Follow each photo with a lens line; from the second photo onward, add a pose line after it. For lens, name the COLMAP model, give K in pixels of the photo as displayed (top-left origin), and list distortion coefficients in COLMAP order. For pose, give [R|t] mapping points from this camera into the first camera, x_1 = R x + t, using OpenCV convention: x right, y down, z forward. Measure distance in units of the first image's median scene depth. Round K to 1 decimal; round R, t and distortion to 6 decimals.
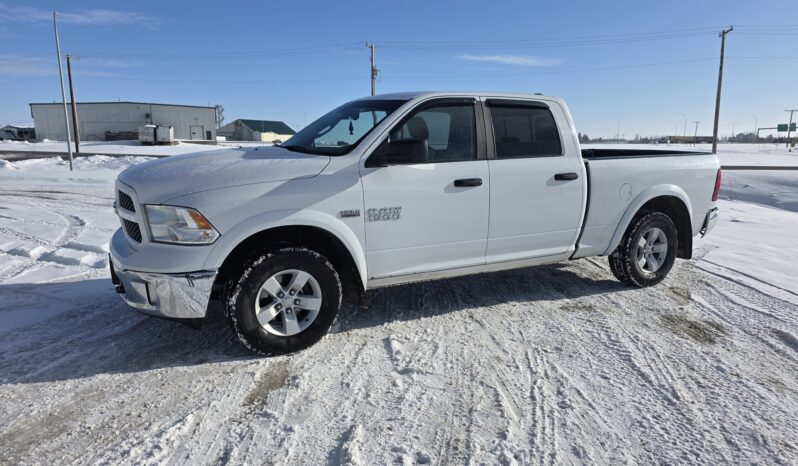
lens RADIAL K [[530.4, 0, 400.5], [0, 530.4, 244.8], [0, 0, 1]] dist [0.067704, -0.058276]
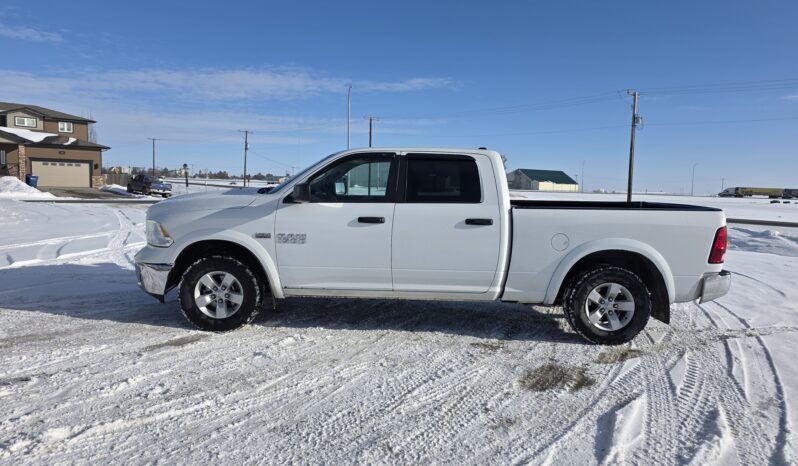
lens RADIAL K [[530.4, 0, 400.5], [0, 530.4, 244.8], [0, 0, 1]] dist [0.067704, -0.058276]
pose [[0.873997, 0.076239, -0.479913, 0.852900], [-0.118801, 0.991170, -0.058899, 0.003142], [0.471185, 0.108492, 0.875337, -0.031844]]
